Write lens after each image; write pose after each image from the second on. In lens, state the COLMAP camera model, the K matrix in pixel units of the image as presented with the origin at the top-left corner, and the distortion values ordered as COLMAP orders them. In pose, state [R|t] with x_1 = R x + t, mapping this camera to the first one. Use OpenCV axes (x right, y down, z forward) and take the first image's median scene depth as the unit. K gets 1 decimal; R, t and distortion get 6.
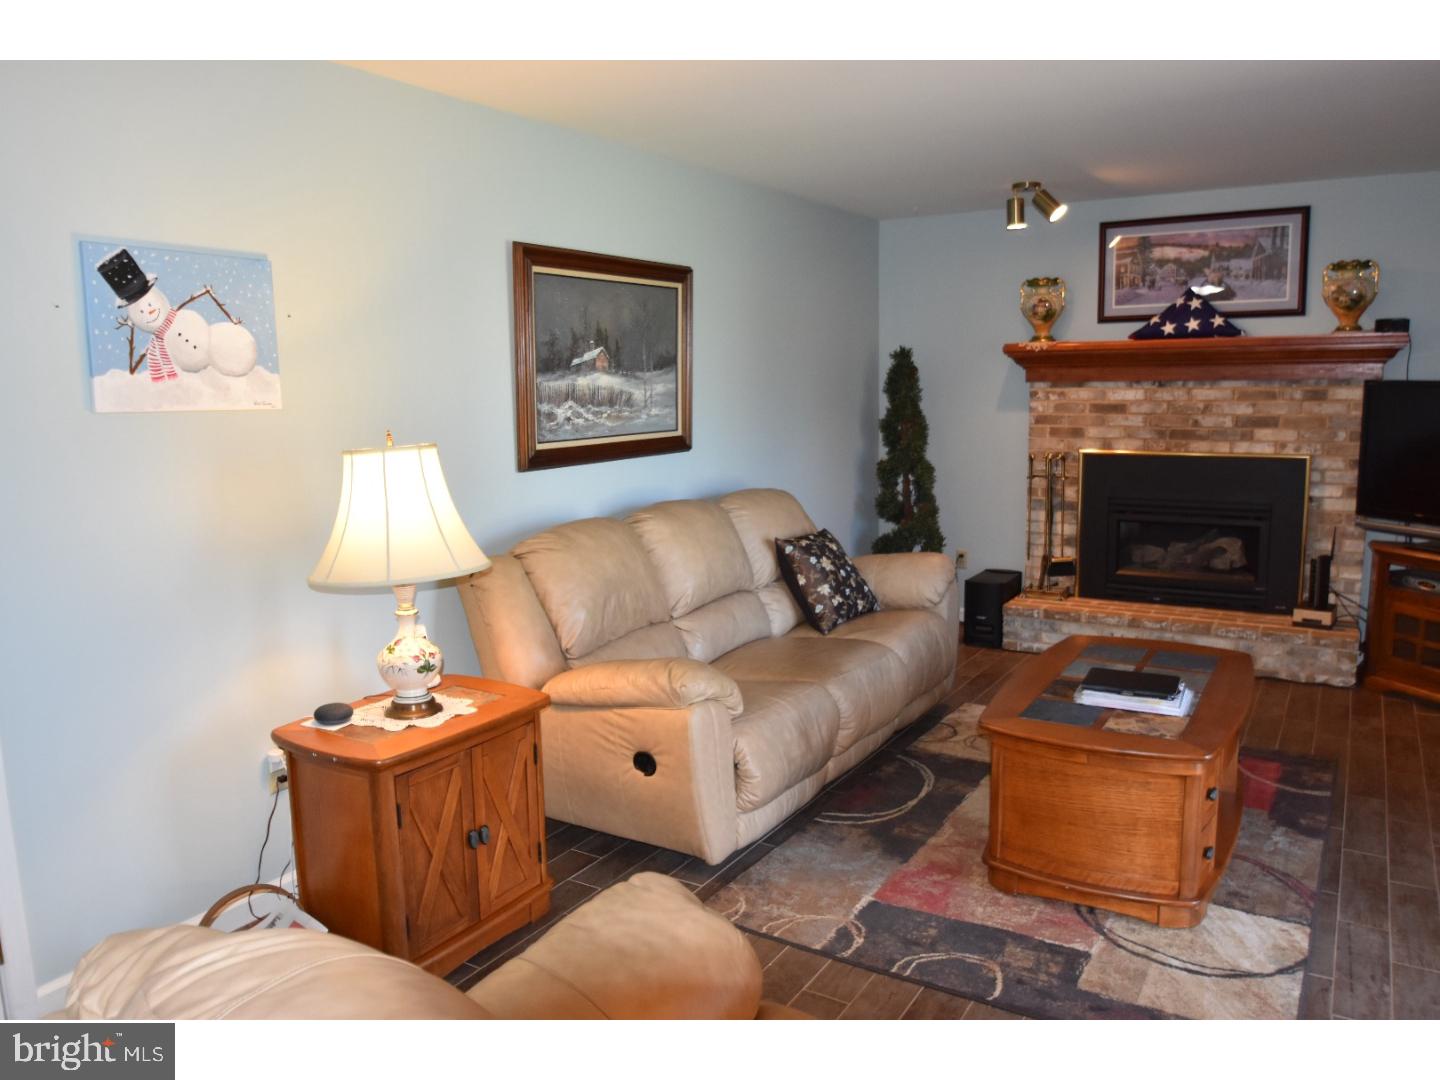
lens RADIAL K [[1049.1, 0, 735.1], [0, 1049.1, 534.0], [0, 0, 1]] dist [-0.049757, 0.016458]
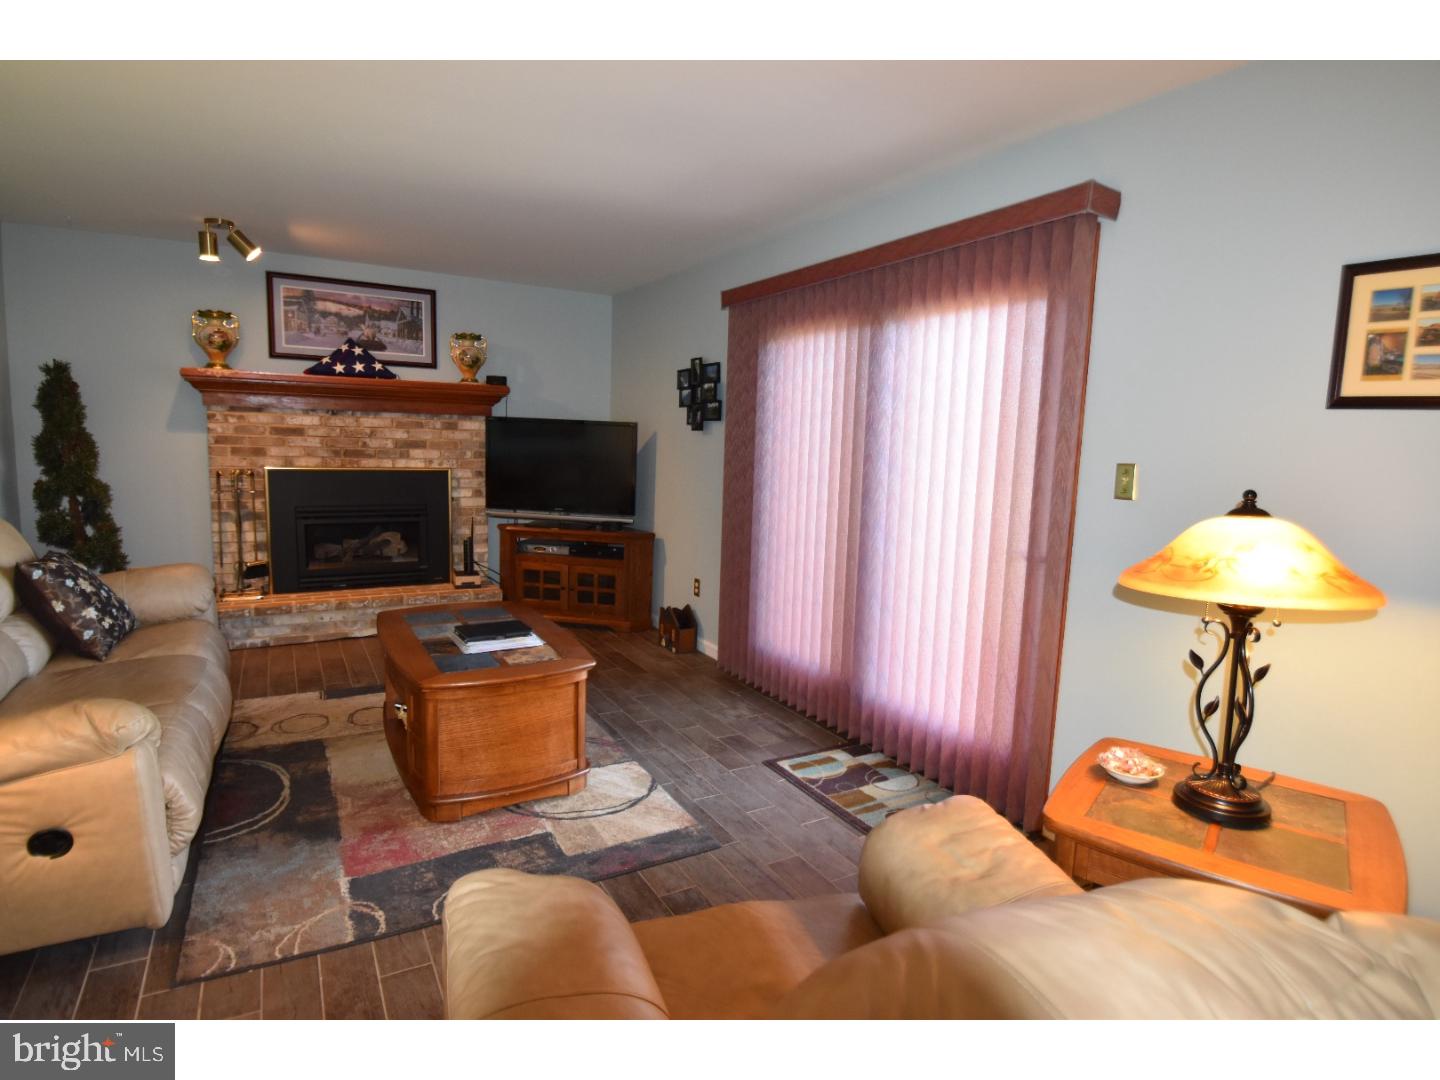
lens RADIAL K [[771.9, 0, 730.1], [0, 771.9, 536.4], [0, 0, 1]] dist [-0.001282, -0.018033]
pose [[0.480698, -0.078730, 0.873345, -0.185320], [0.087803, 0.995277, 0.041394, 0.006617], [-0.872479, 0.056784, 0.485341, 0.154959]]
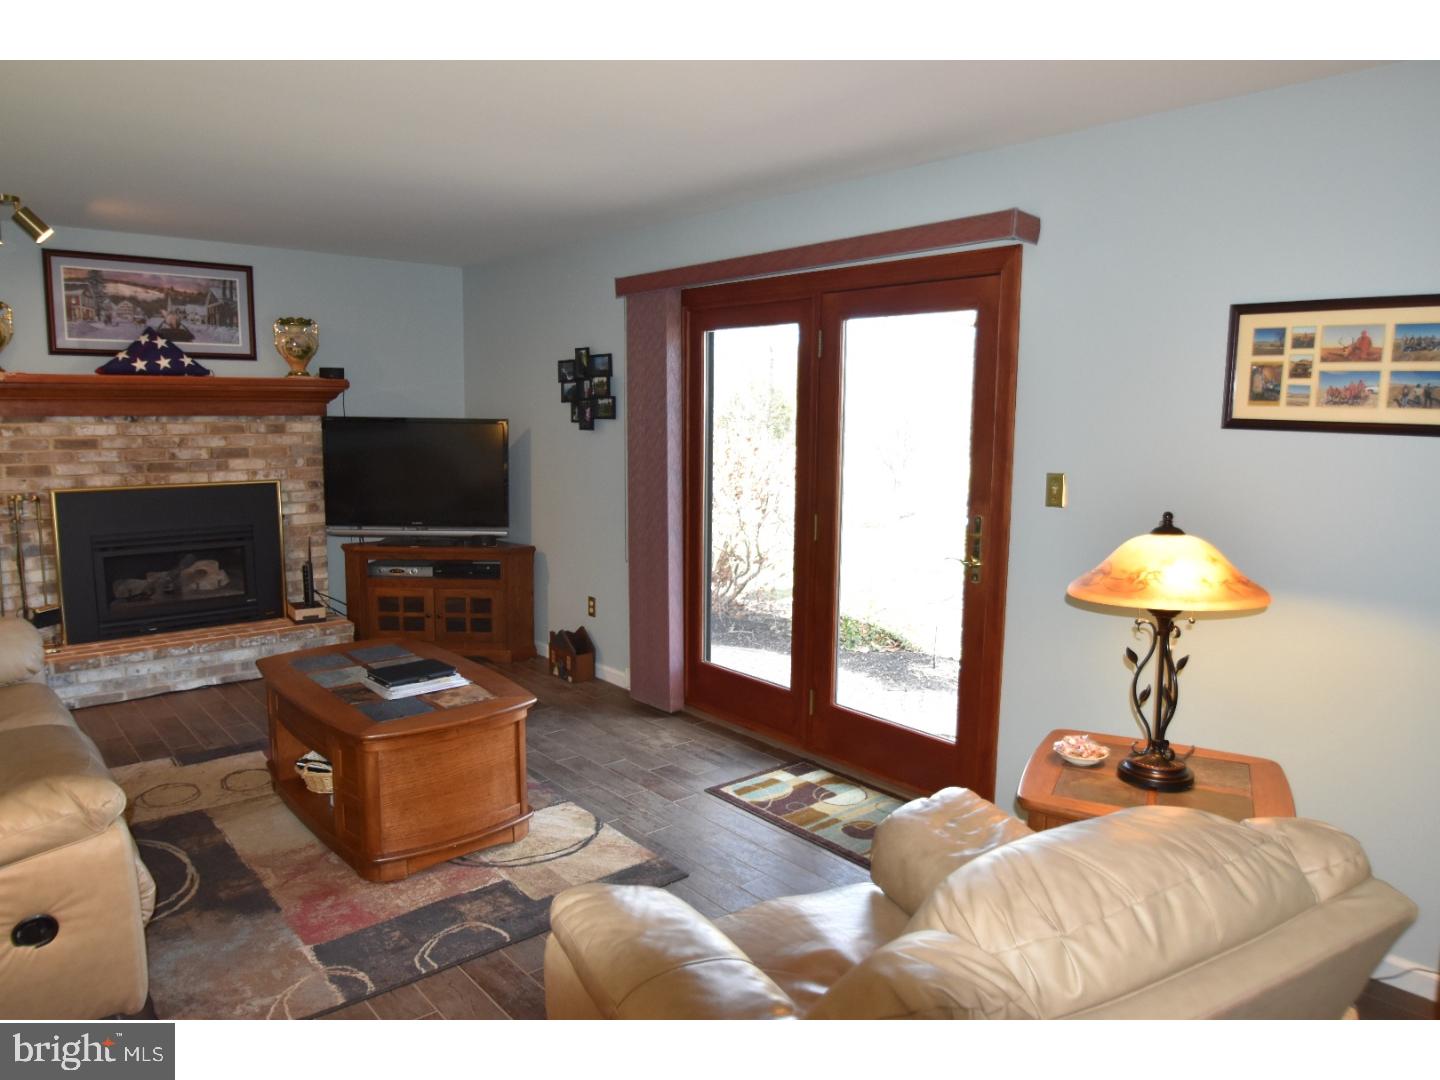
lens RADIAL K [[961.6, 0, 725.7], [0, 961.6, 534.0], [0, 0, 1]] dist [-0.025945, -0.008126]
pose [[0.314055, -0.104411, 0.943646, -0.308620], [0.124016, 0.989930, 0.068259, -0.025719], [-0.941270, 0.095590, 0.323841, 0.172624]]
